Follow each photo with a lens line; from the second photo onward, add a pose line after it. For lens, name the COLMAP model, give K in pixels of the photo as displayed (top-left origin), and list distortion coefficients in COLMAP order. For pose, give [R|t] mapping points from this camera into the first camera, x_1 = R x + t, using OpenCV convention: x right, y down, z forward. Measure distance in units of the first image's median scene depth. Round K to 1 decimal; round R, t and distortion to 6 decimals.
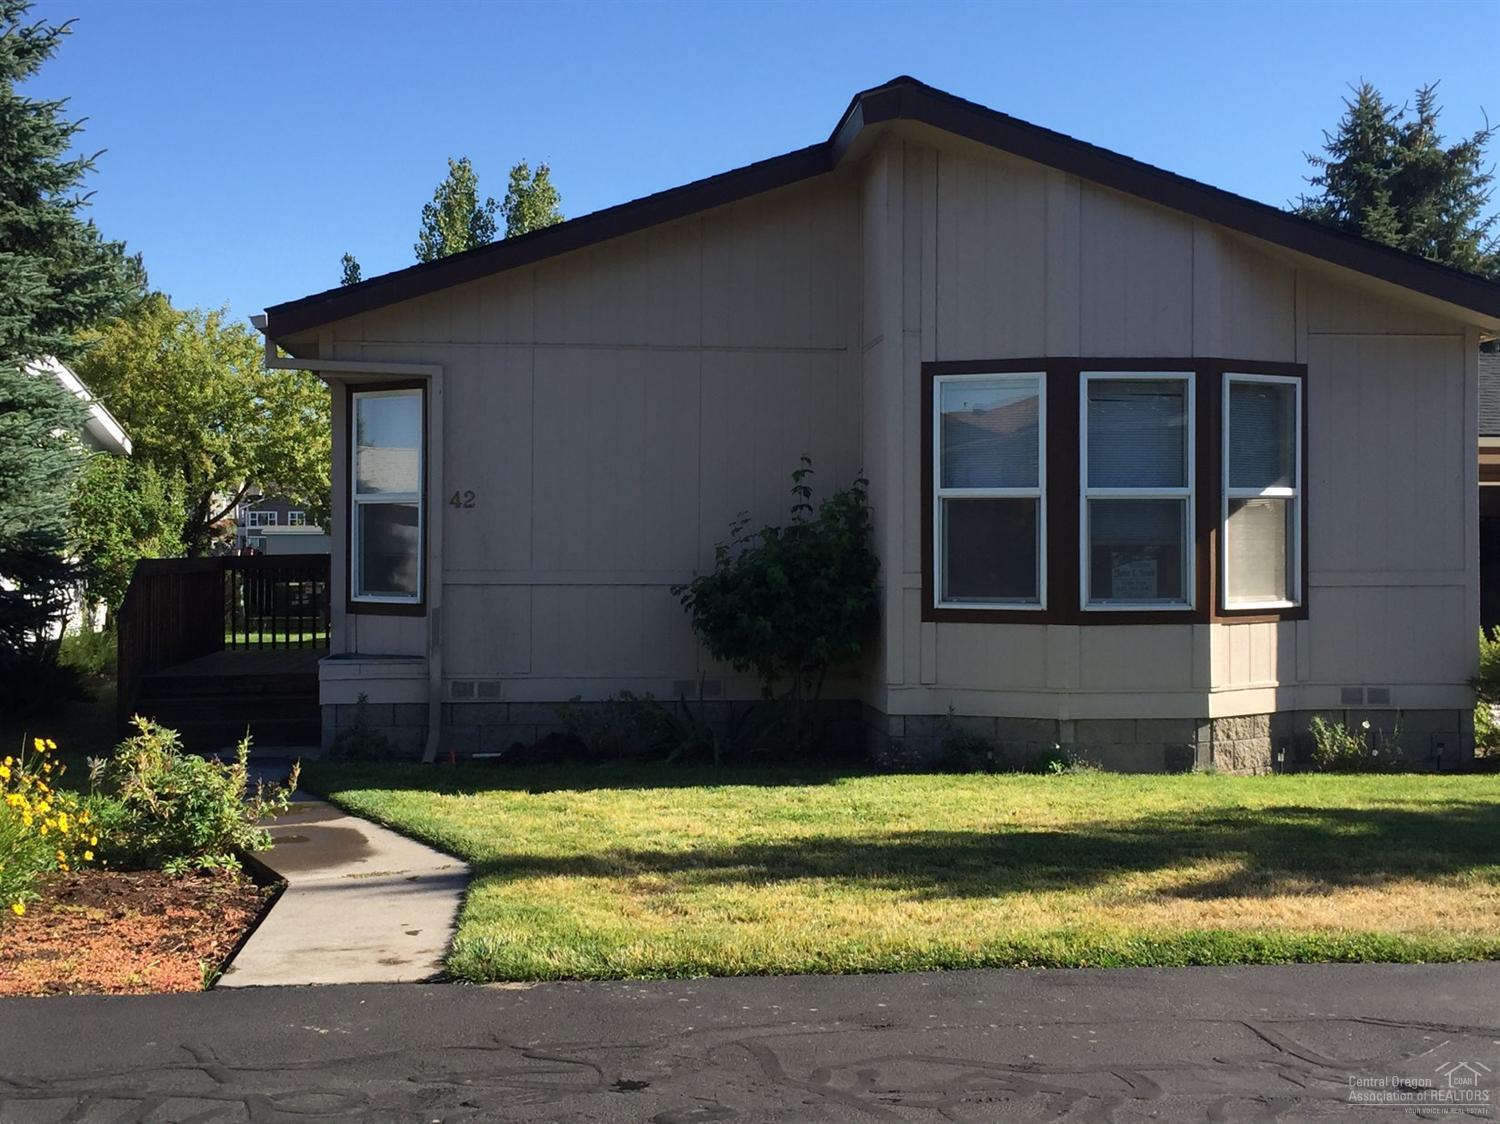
lens RADIAL K [[1423.2, 0, 749.9], [0, 1423.2, 513.9], [0, 0, 1]] dist [0.054472, -0.004856]
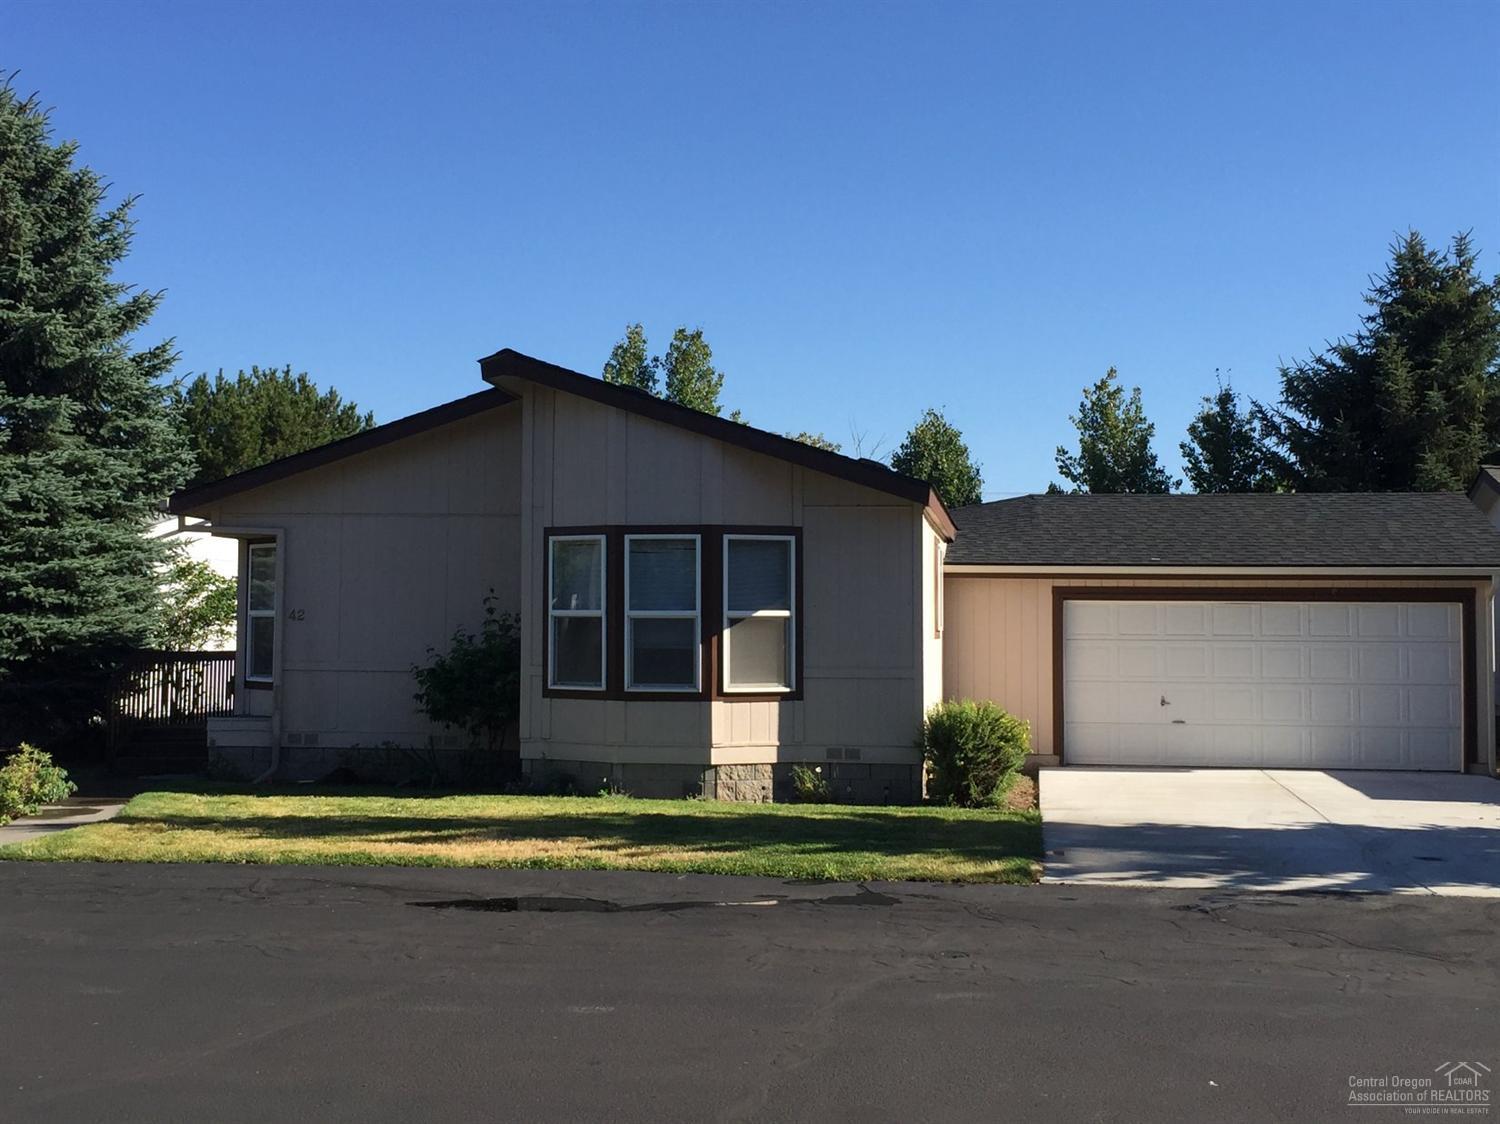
lens RADIAL K [[1268.6, 0, 750.0], [0, 1268.6, 562.0], [0, 0, 1]] dist [0.040876, -0.001945]
pose [[0.984002, -0.002334, -0.178145, 0.573394], [-0.004770, 0.999211, -0.039435, -0.016372], [0.178096, 0.039654, 0.983214, -0.294697]]
